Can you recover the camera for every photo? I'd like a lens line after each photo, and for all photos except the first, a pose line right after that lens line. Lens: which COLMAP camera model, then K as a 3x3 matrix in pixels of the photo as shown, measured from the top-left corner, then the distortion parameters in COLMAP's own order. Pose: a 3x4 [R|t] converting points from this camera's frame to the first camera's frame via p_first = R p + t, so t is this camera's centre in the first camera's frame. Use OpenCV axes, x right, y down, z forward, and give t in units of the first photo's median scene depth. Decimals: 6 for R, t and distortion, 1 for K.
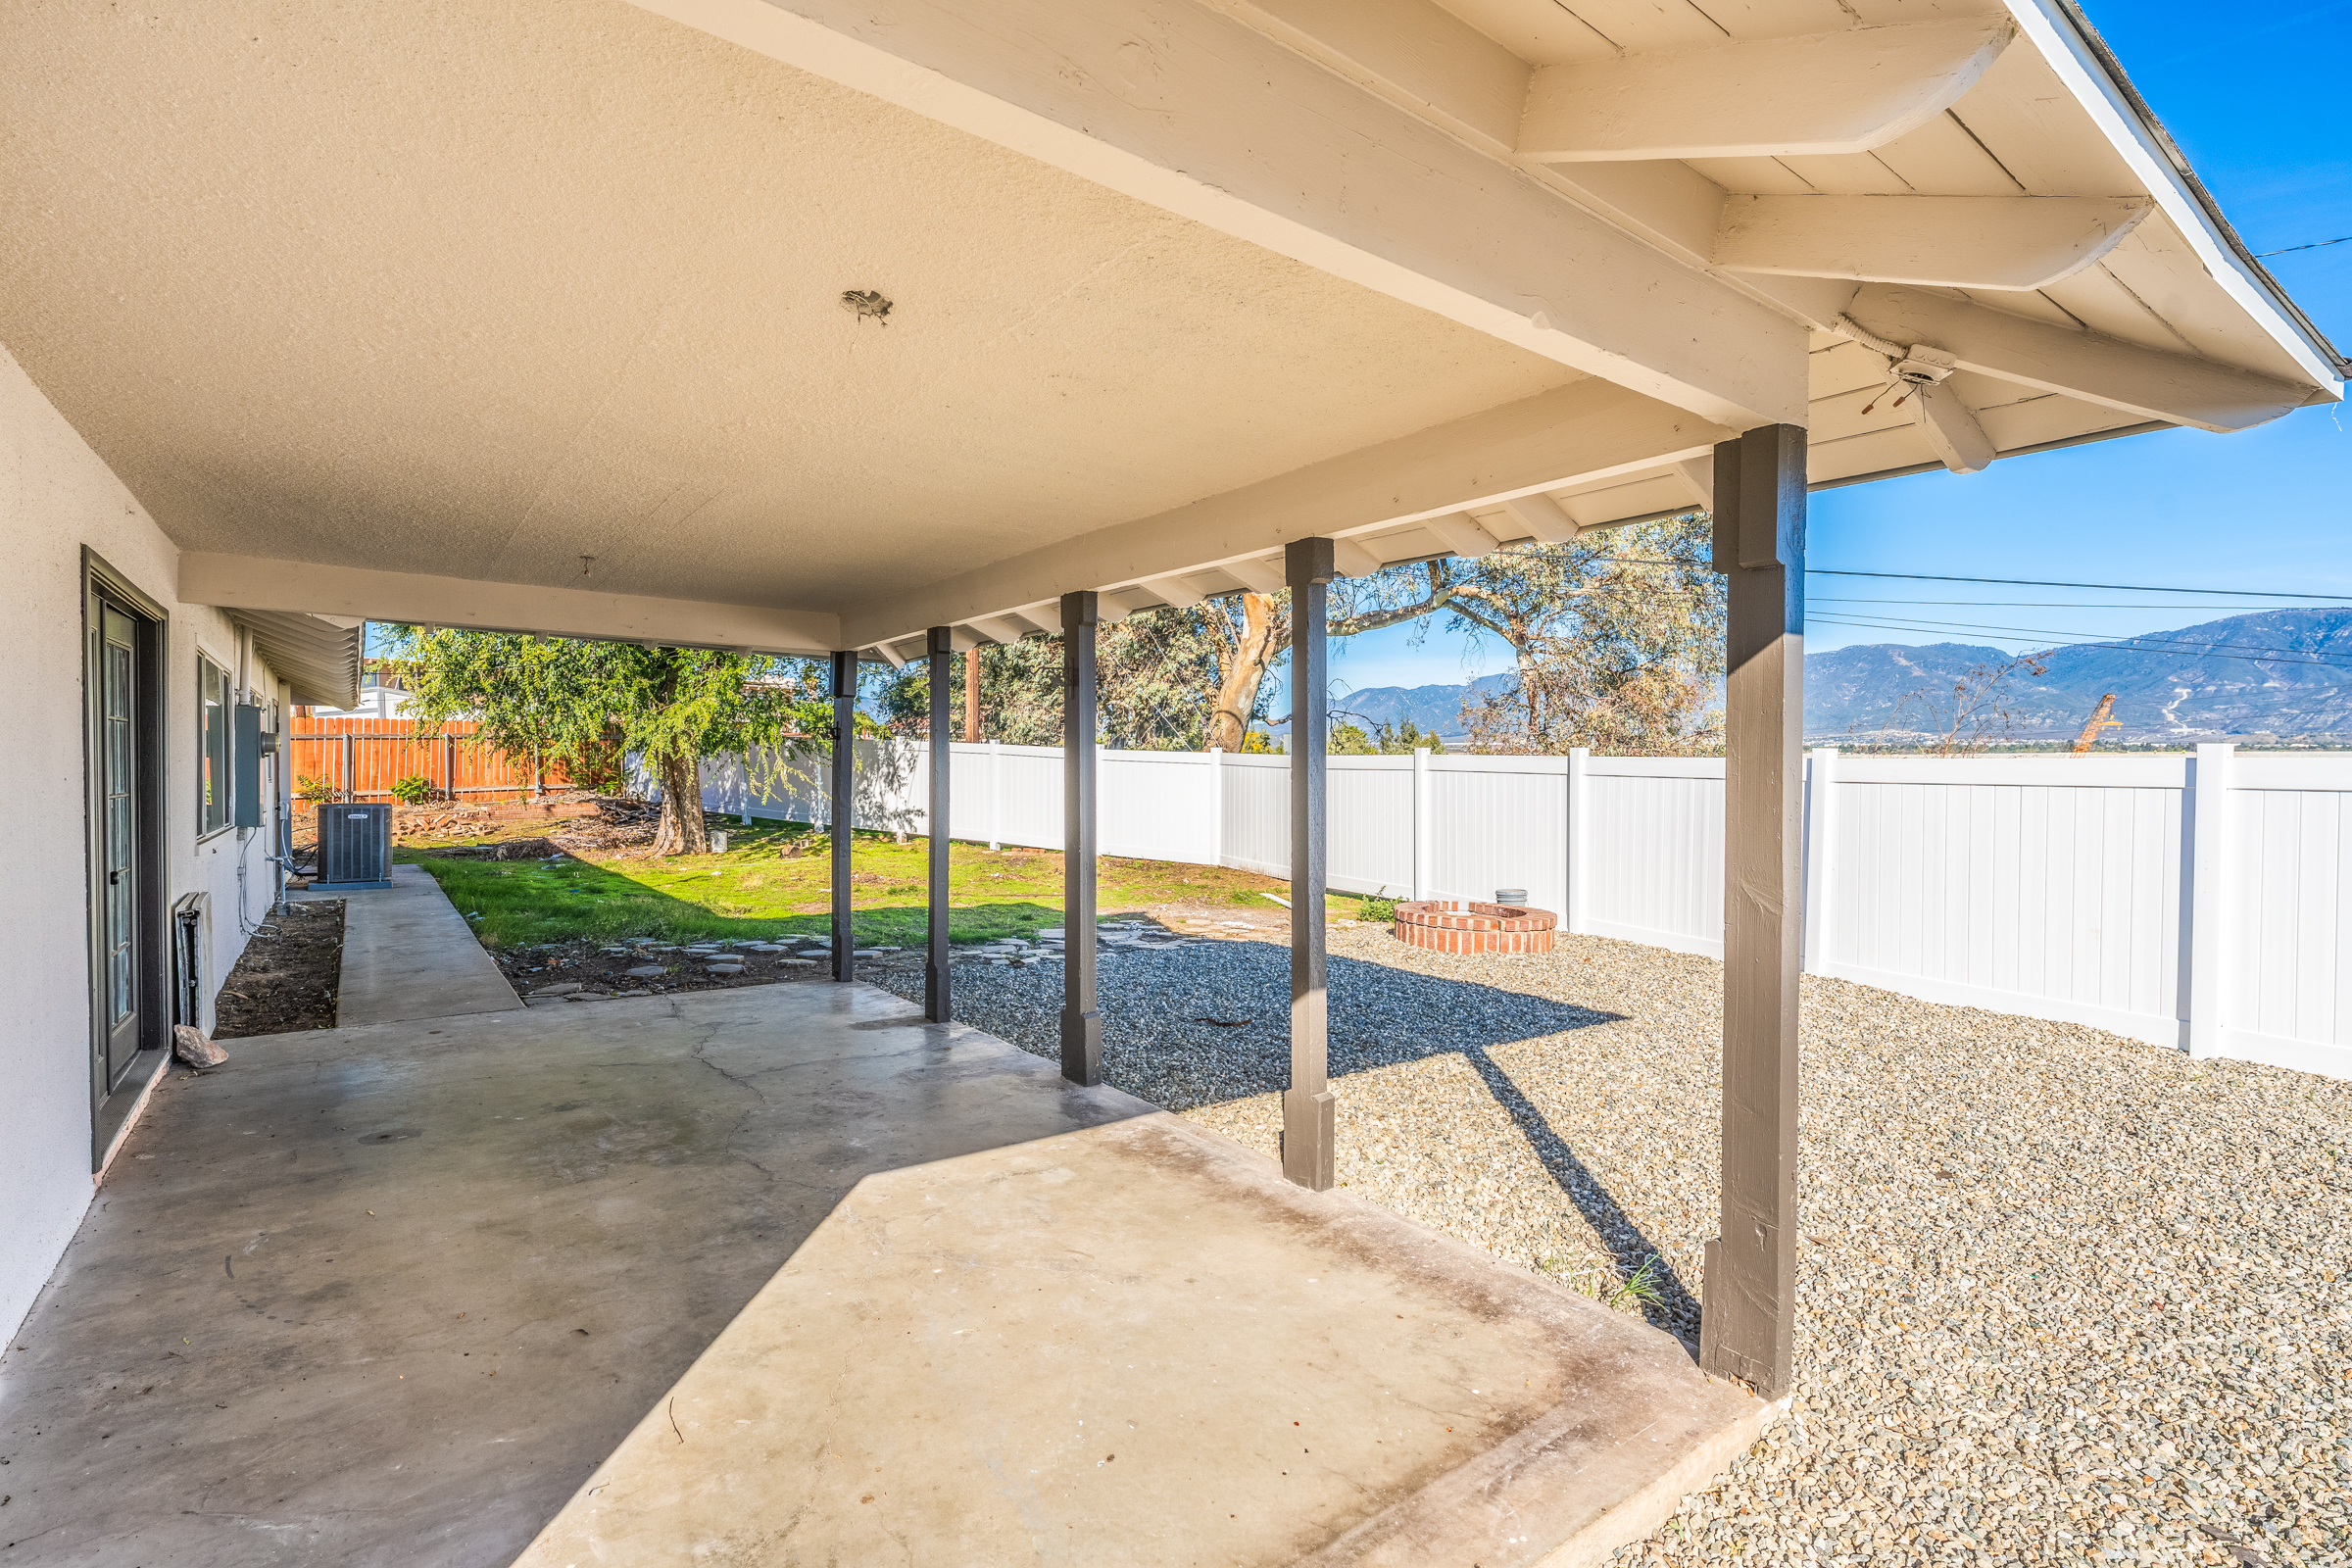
lens RADIAL K [[1094.0, 0, 1187.4], [0, 1094.0, 792.5], [0, 0, 1]] dist [-0.010089, -0.000333]
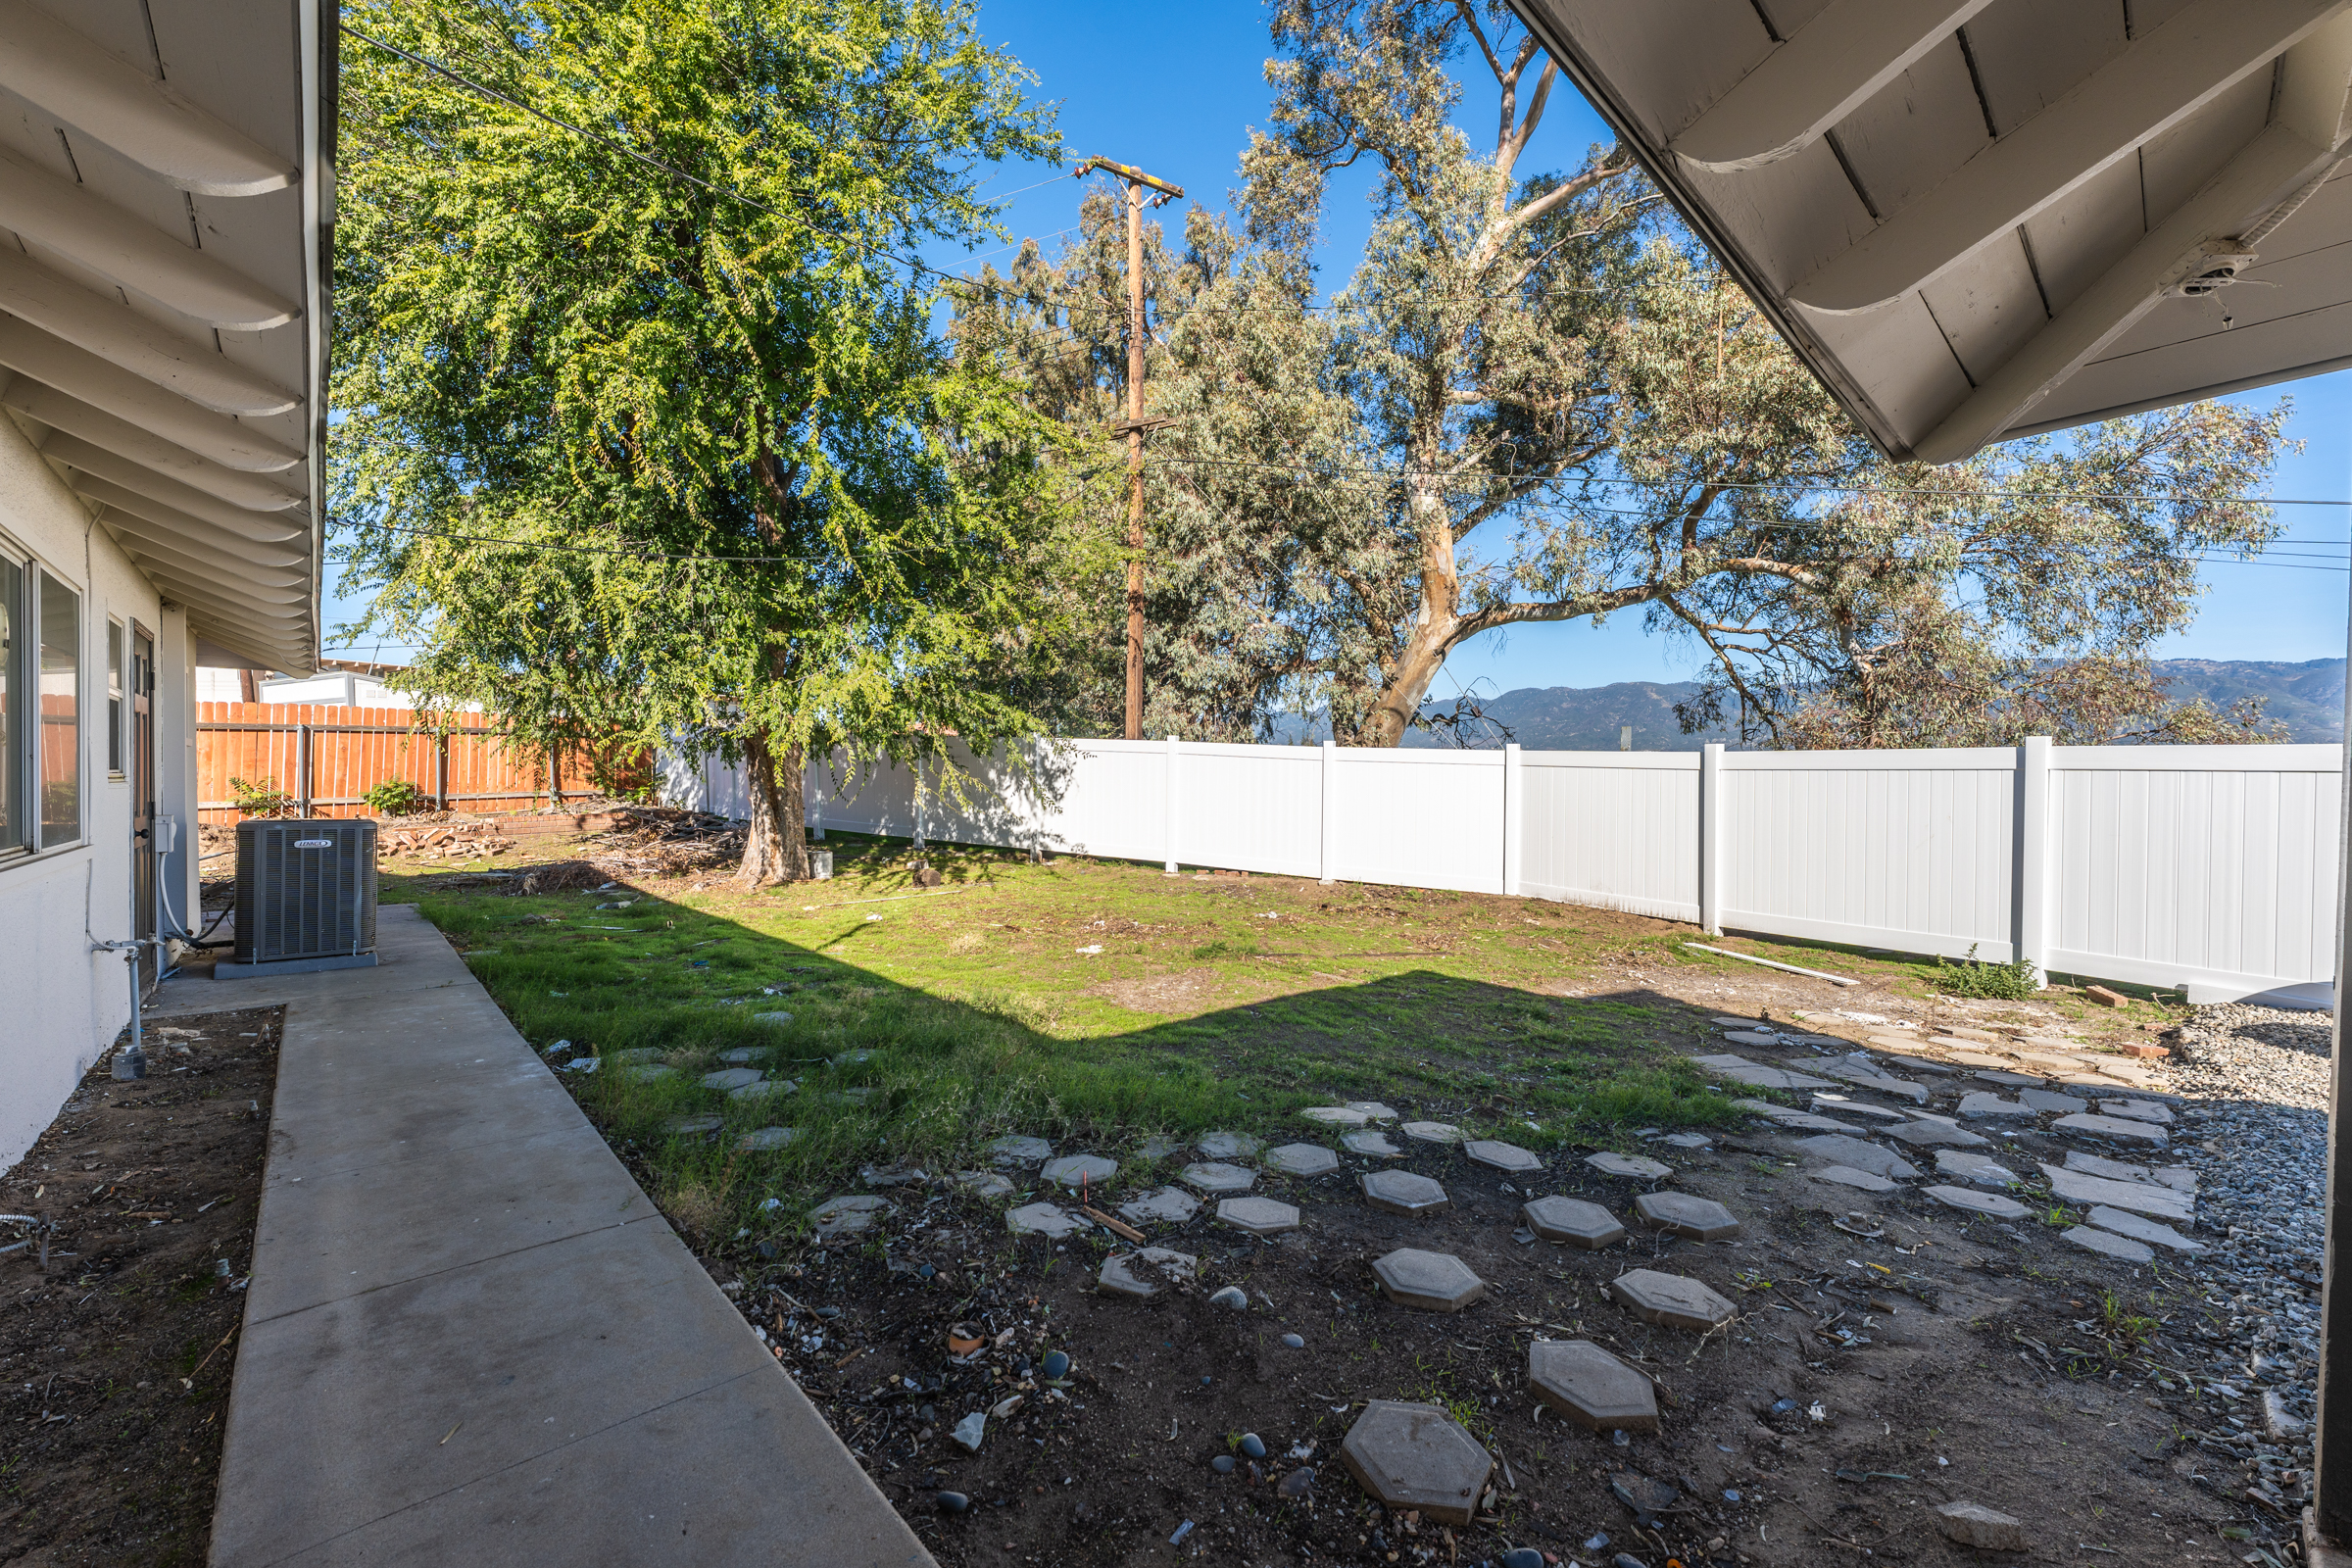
lens RADIAL K [[954.9, 0, 1196.5], [0, 954.9, 788.2], [0, 0, 1]] dist [0.000053, 0.000193]
pose [[0.995808, 0.002034, 0.091450, -0.237346], [-0.000931, 0.999926, -0.012105, -0.001235], [-0.091468, 0.011970, 0.995736, 0.313023]]
